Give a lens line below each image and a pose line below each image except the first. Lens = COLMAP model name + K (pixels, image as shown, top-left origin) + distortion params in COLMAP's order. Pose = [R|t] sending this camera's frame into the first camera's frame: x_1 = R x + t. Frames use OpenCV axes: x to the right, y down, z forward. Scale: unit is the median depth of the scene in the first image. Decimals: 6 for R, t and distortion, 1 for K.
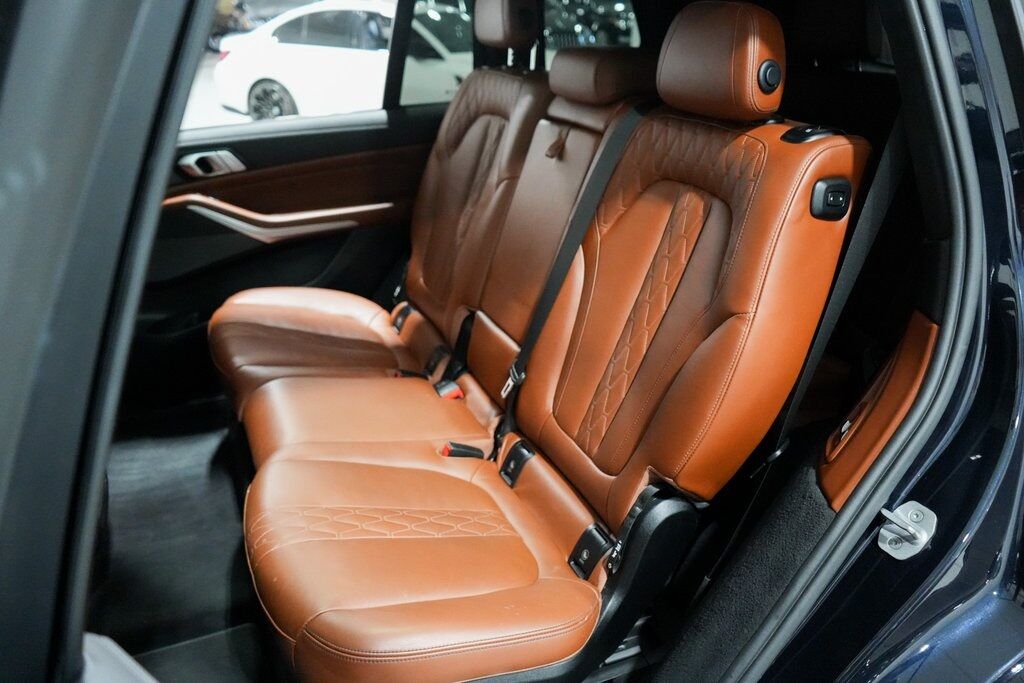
lens RADIAL K [[809.8, 0, 506.4], [0, 809.8, 341.1], [0, 0, 1]] dist [-0.015664, 0.001801]
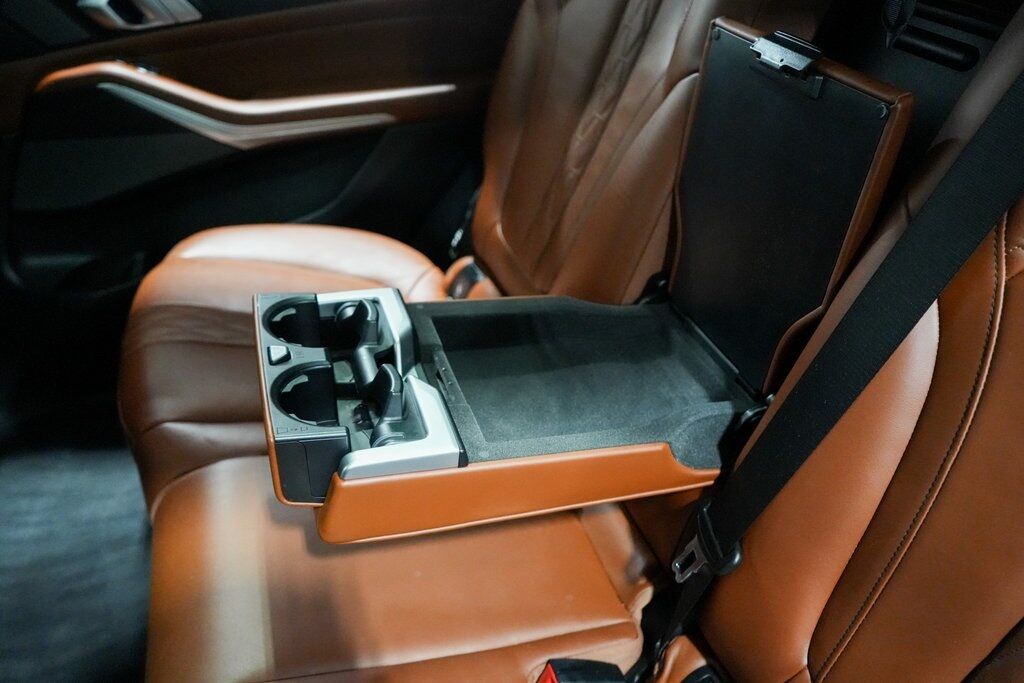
lens RADIAL K [[809.8, 0, 516.7], [0, 809.8, 342.0], [0, 0, 1]] dist [-0.015664, 0.001801]
pose [[0.996969, 0.057773, -0.052101, -0.057198], [-0.047401, 0.982146, 0.182051, -0.102722], [0.061689, -0.179029, 0.981908, 0.414742]]
